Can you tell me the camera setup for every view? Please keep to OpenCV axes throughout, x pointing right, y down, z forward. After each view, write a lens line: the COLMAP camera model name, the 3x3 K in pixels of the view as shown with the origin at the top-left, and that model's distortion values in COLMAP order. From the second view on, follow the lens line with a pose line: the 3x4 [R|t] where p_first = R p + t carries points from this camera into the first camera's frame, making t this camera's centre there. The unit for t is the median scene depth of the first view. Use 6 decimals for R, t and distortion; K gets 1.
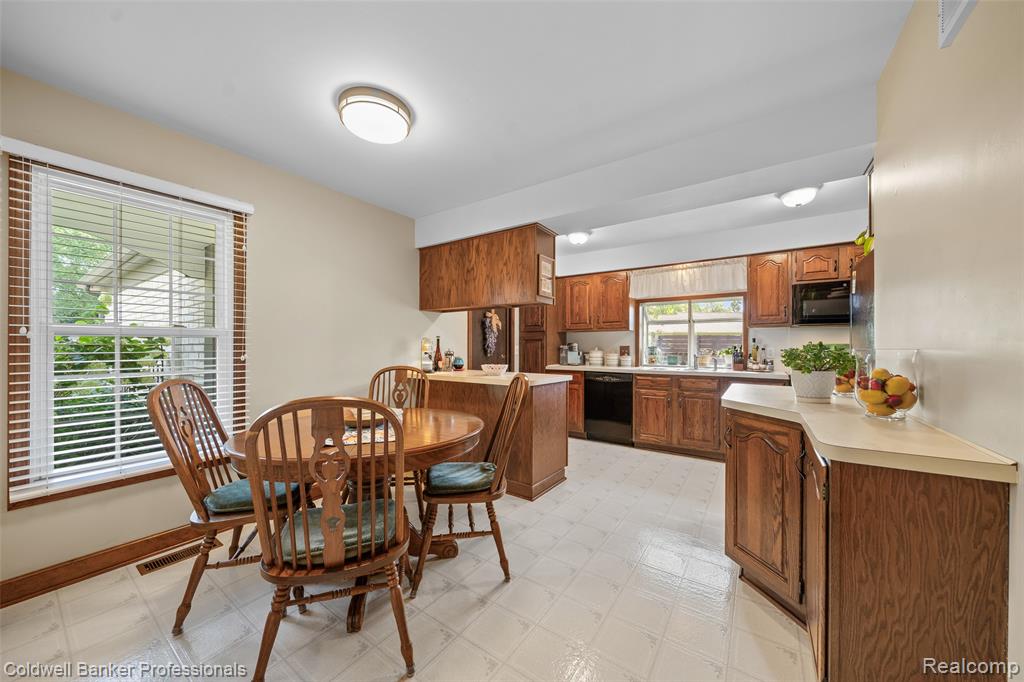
lens RADIAL K [[353.0, 0, 516.8], [0, 353.0, 347.7], [0, 0, 1]] dist [-0.005890, -0.000484]
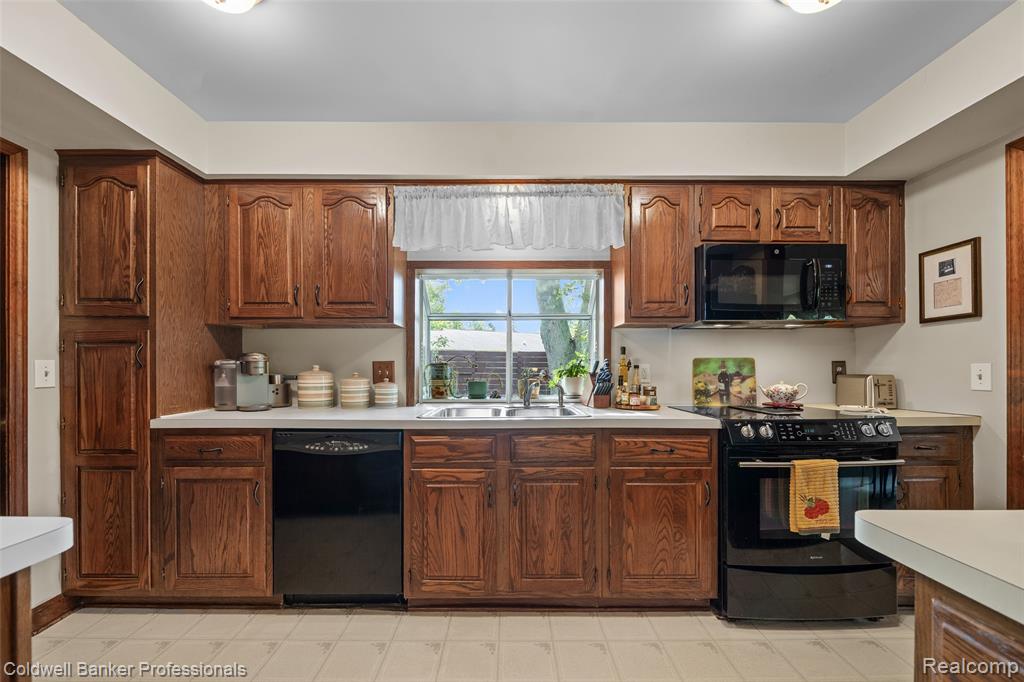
lens RADIAL K [[353.0, 0, 501.4], [0, 353.0, 368.2], [0, 0, 1]] dist [-0.005890, -0.000484]
pose [[0.819866, -0.006656, 0.572517, 0.180954], [0.003466, 0.999972, 0.006662, 0.001607], [-0.572545, -0.003478, 0.819866, 0.573668]]
